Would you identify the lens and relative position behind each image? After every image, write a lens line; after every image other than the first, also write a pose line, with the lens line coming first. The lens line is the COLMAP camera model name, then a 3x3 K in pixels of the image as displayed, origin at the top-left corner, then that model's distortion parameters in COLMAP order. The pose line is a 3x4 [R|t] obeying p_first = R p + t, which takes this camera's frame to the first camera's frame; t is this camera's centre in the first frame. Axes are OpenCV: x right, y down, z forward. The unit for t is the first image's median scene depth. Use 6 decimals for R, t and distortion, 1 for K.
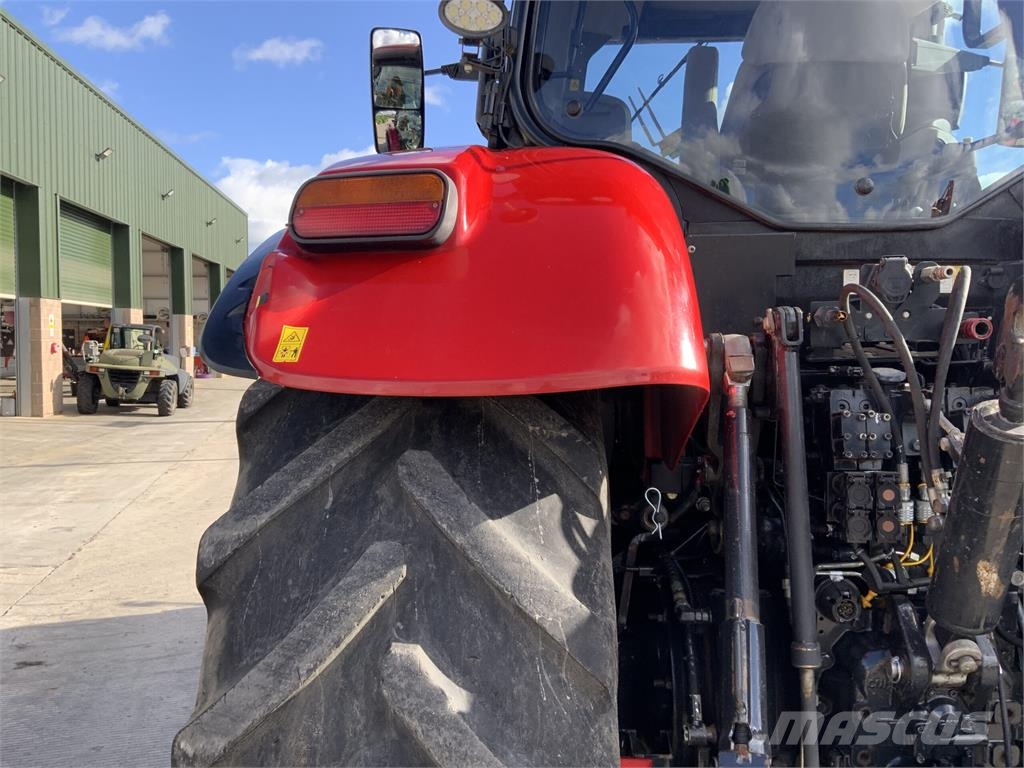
lens RADIAL K [[840.1, 0, 506.4], [0, 840.1, 379.1], [0, 0, 1]] dist [0.085639, -0.163953]
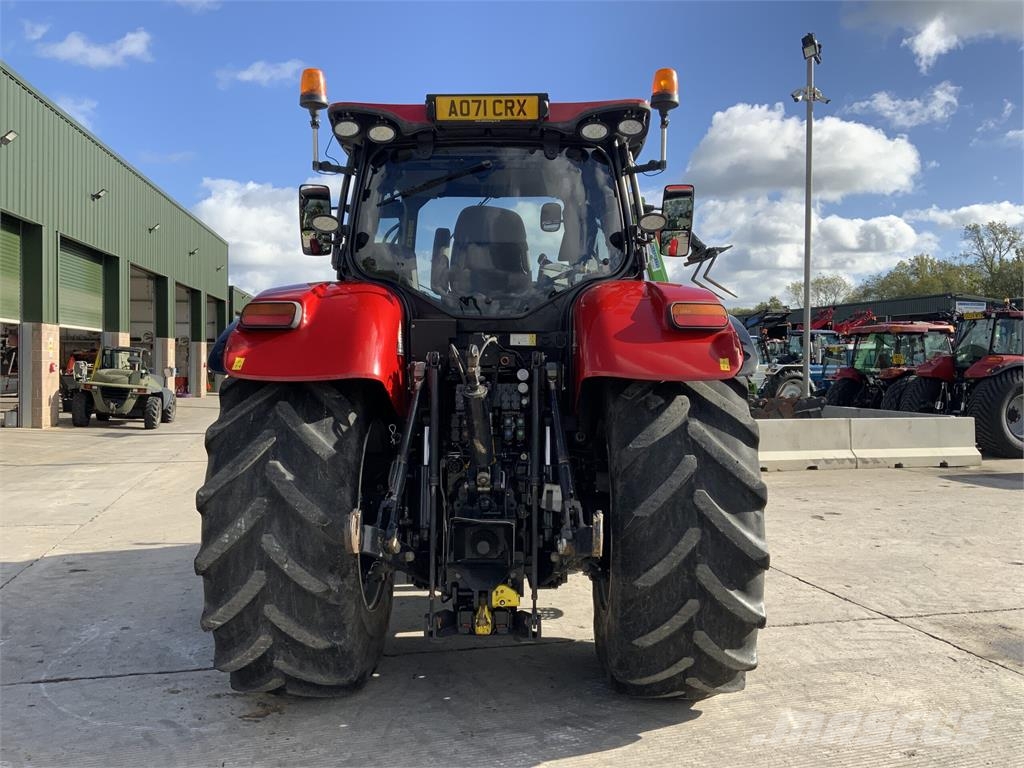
lens RADIAL K [[840.1, 0, 506.4], [0, 840.1, 379.1], [0, 0, 1]] dist [0.085639, -0.163953]
pose [[0.999697, 0.008436, 0.023109, 0.045223], [-0.007773, 0.999559, -0.028652, 0.006657], [-0.023341, 0.028464, 0.999322, -0.145777]]
